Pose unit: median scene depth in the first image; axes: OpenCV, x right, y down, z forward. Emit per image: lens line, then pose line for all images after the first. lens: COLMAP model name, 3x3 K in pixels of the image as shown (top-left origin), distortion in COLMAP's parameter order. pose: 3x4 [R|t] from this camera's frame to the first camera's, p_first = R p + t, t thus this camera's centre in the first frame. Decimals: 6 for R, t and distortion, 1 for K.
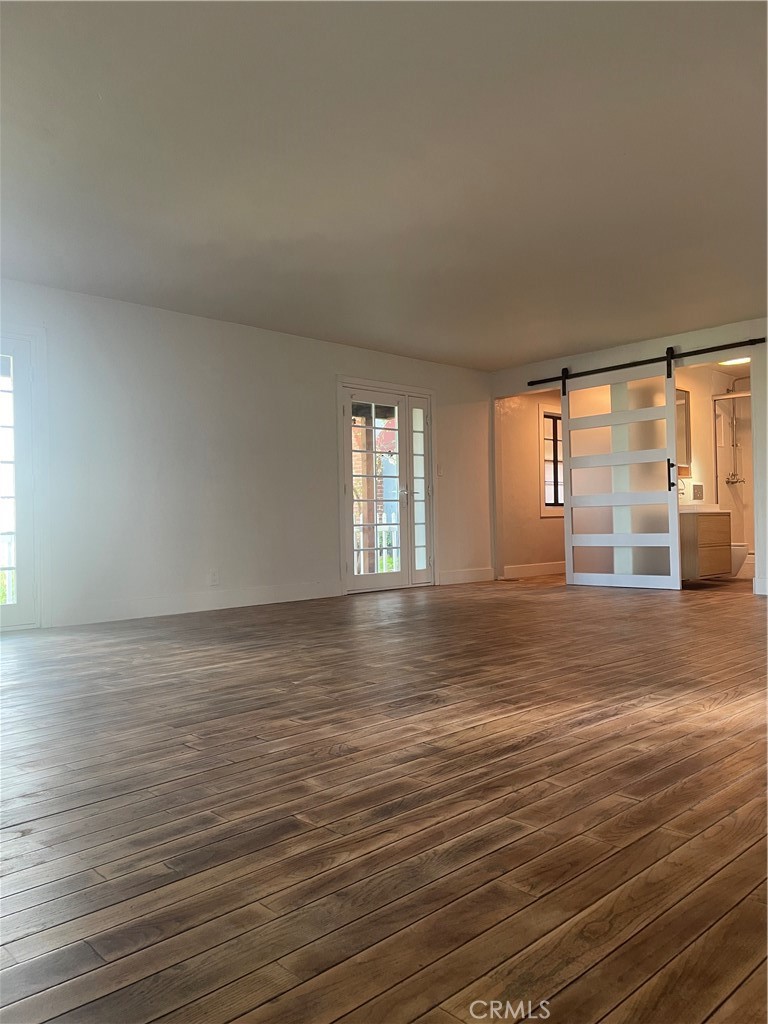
lens RADIAL K [[776.1, 0, 371.1], [0, 776.1, 530.6], [0, 0, 1]] dist [0.006268, -0.001392]
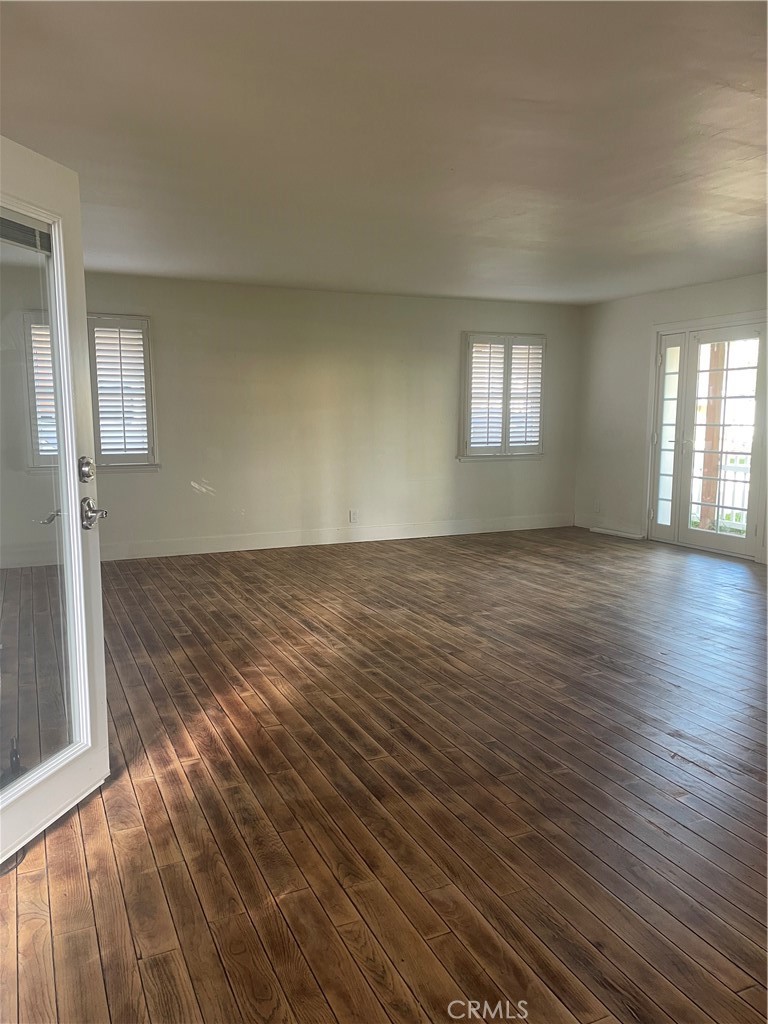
lens RADIAL K [[771.0, 0, 384.0], [0, 771.0, 512.0], [0, 0, 1]] dist [0.027310, -0.001672]
pose [[-0.296283, 0.150881, -0.943107, 2.227787], [-0.004433, 0.987215, 0.159331, -0.356716], [0.955090, 0.051388, -0.291827, 1.981073]]
